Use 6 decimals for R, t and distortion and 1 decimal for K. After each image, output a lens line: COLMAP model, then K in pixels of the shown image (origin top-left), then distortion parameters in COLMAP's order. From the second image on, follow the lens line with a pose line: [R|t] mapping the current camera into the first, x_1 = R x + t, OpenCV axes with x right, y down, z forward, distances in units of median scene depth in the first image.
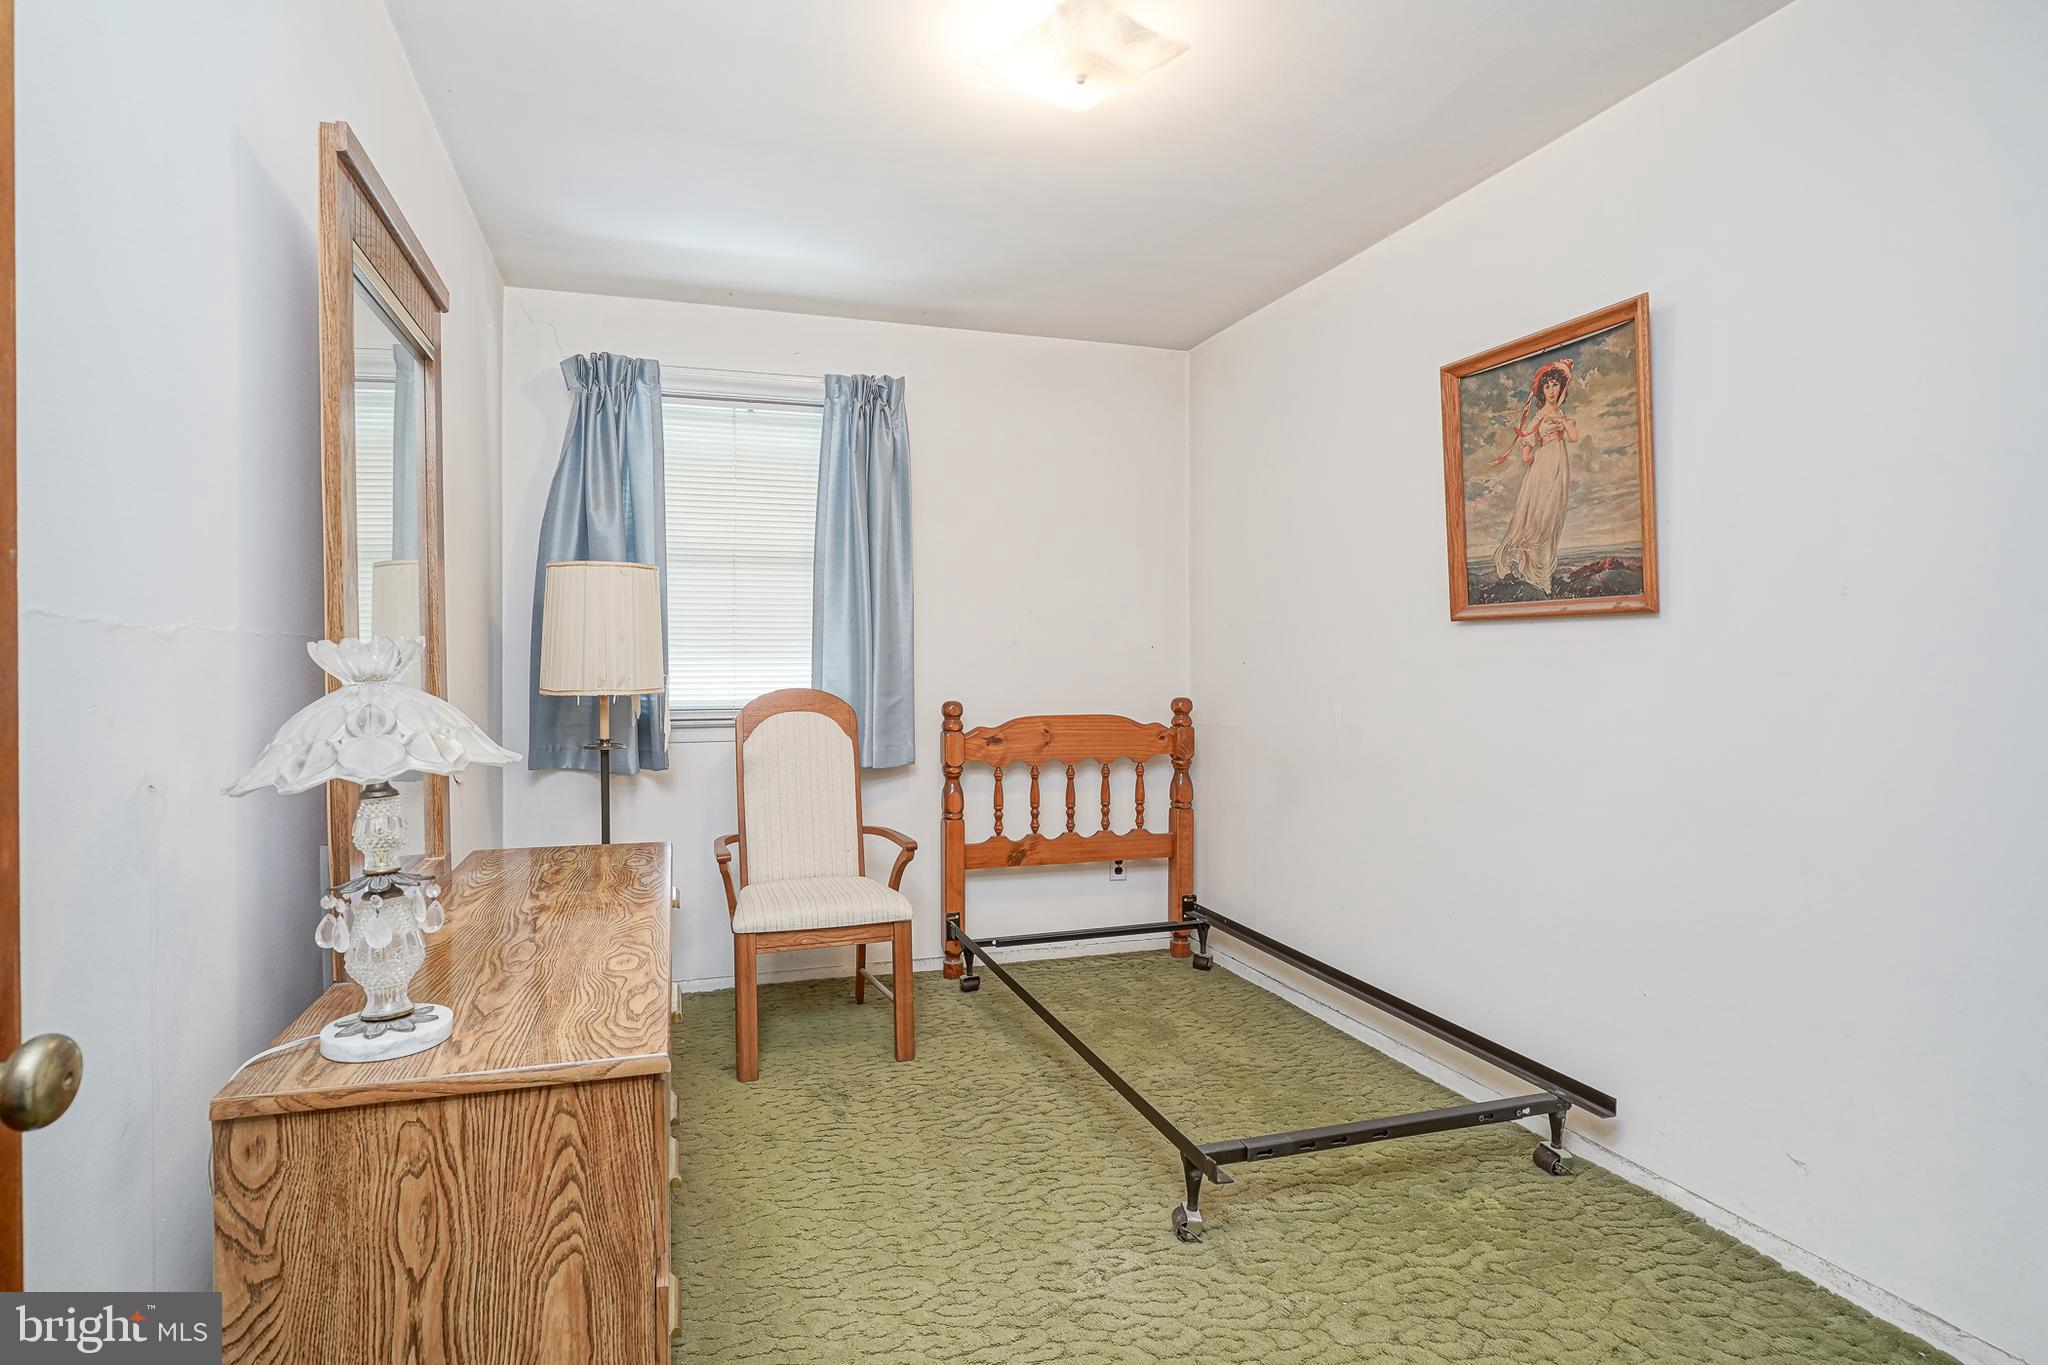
lens RADIAL K [[1027.8, 0, 977.3], [0, 1027.8, 680.8], [0, 0, 1]] dist [0.001972, 0.000201]
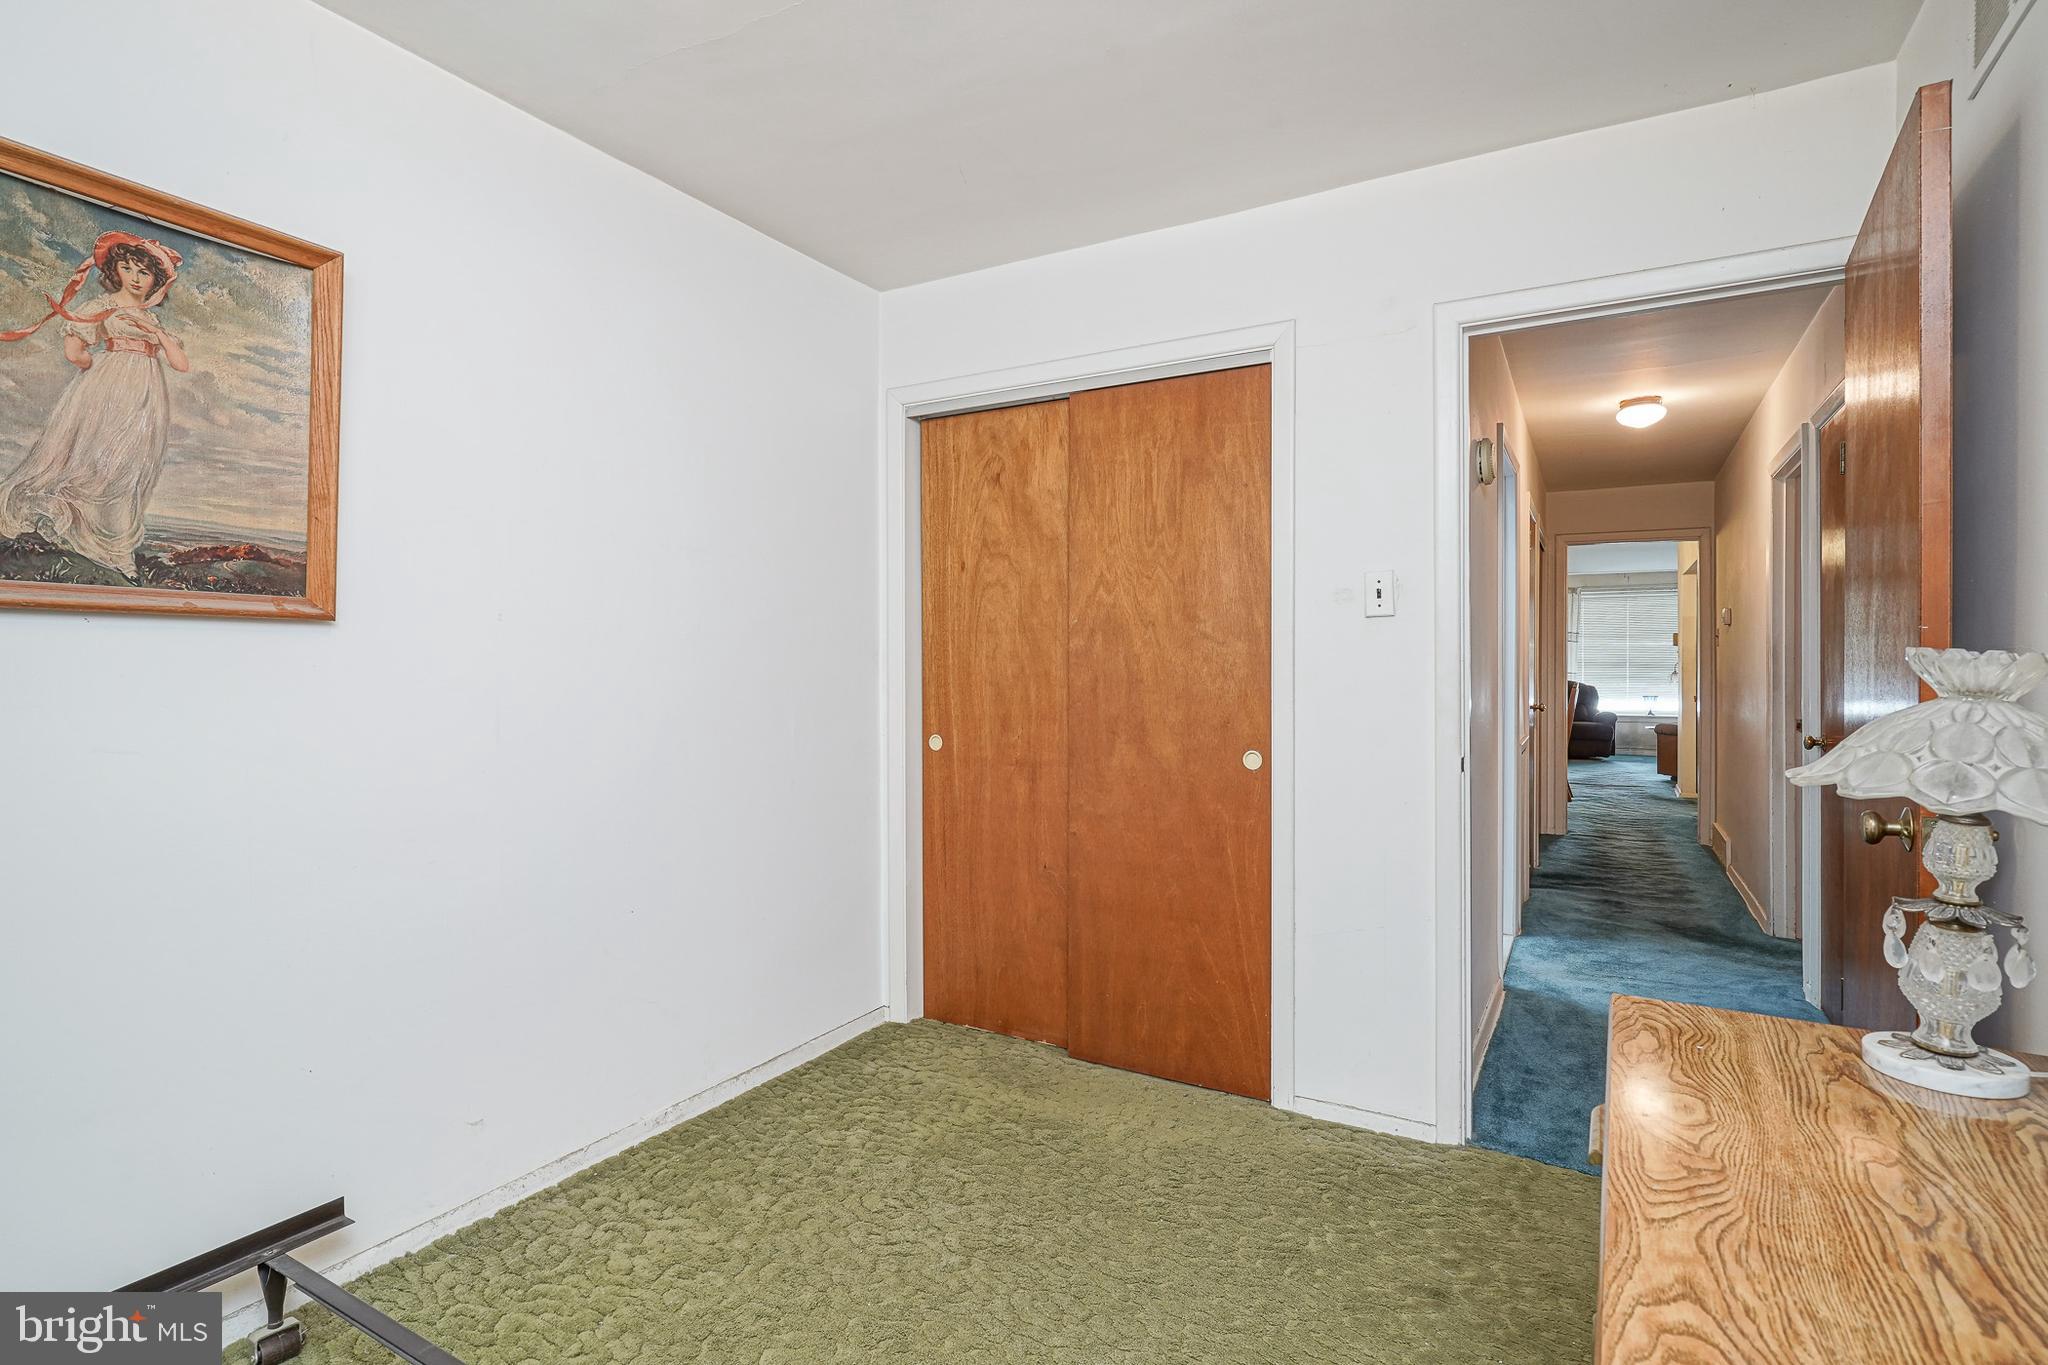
lens RADIAL K [[1027.8, 0, 977.3], [0, 1027.8, 680.8], [0, 0, 1]] dist [0.001972, 0.000201]
pose [[-0.663542, -0.004663, 0.748125, -0.321973], [0.017966, 0.999593, 0.022166, -0.023032], [-0.747924, 0.028149, -0.663188, 1.065673]]
